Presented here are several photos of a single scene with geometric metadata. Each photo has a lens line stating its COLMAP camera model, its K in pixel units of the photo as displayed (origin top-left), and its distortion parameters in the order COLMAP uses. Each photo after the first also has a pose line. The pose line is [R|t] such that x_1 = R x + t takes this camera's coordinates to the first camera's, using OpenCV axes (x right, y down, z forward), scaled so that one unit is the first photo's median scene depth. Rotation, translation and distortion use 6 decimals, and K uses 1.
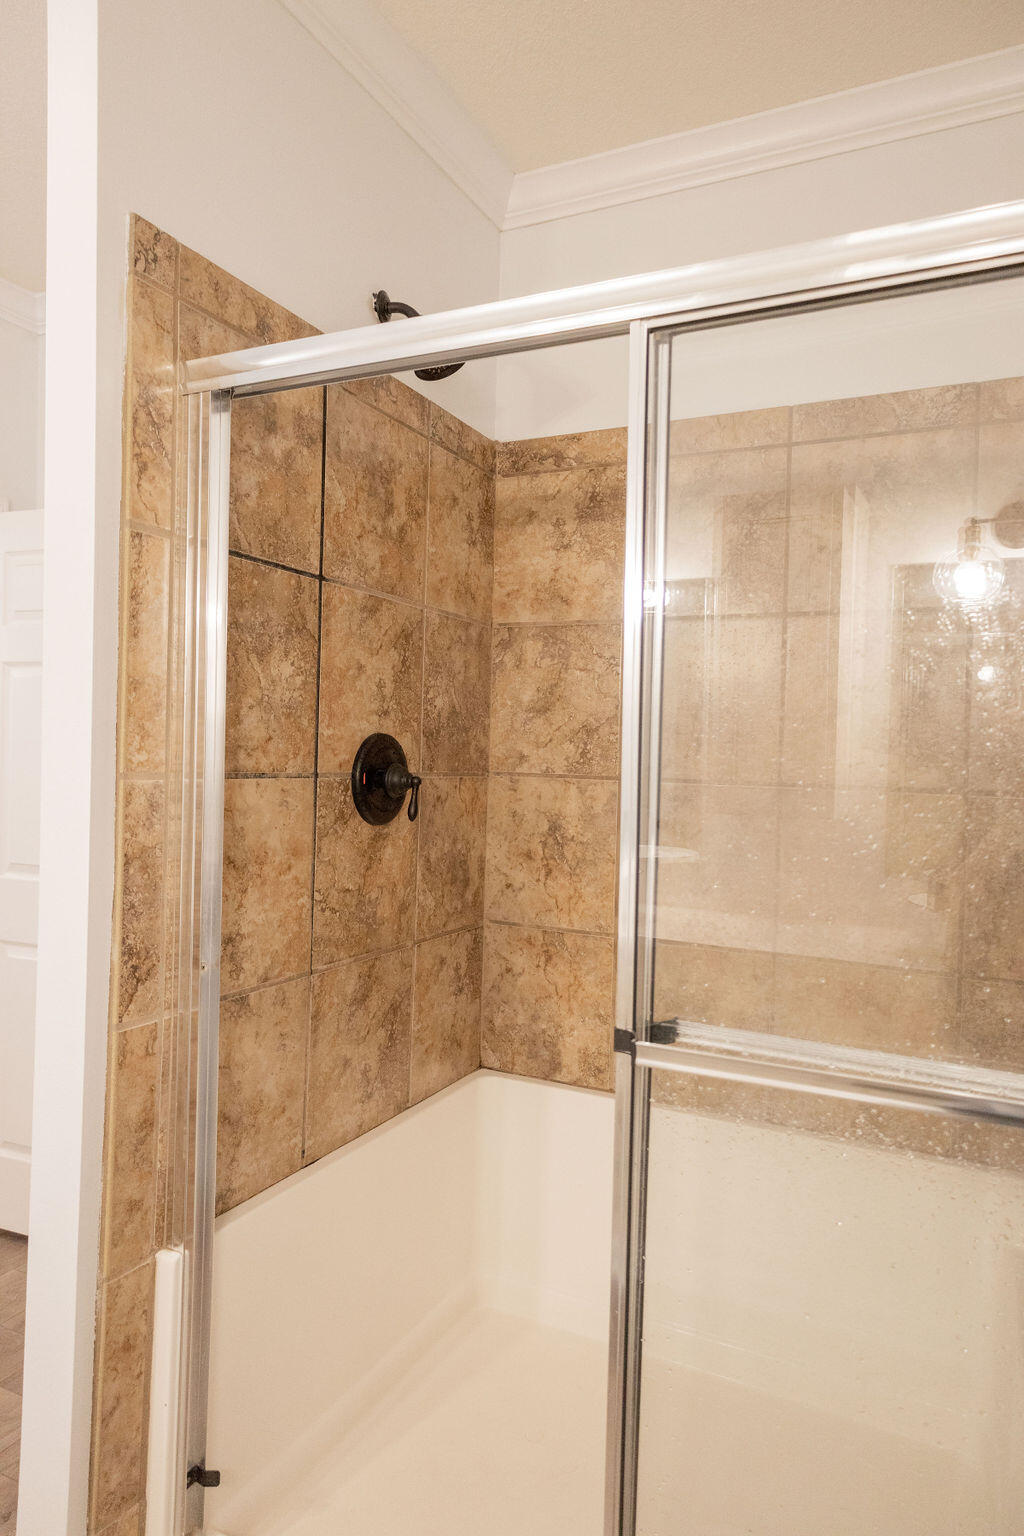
lens RADIAL K [[1005.1, 0, 503.3], [0, 1005.1, 773.4], [0, 0, 1]] dist [-0.000539, 0.009331]
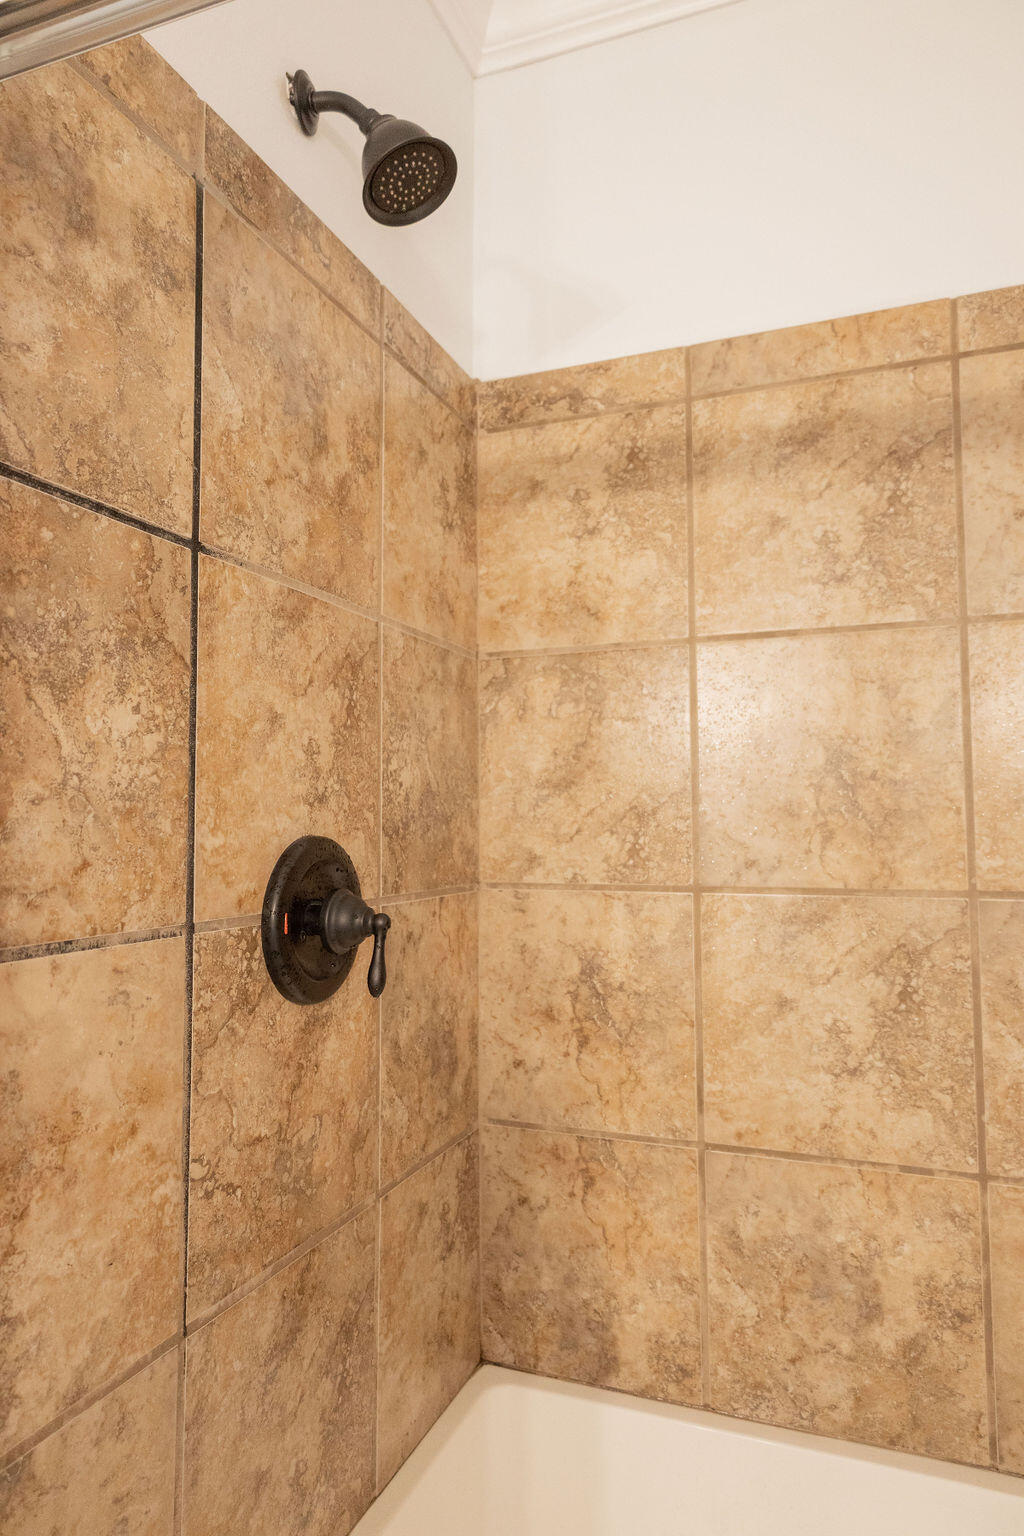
lens RADIAL K [[1005.1, 0, 514.5], [0, 1005.1, 761.0], [0, 0, 1]] dist [-0.000539, 0.009331]
pose [[0.994587, -0.028719, 0.099856, -0.063263], [0.036746, 0.996158, -0.079497, -0.031607], [-0.097189, 0.082736, 0.991821, 0.416563]]
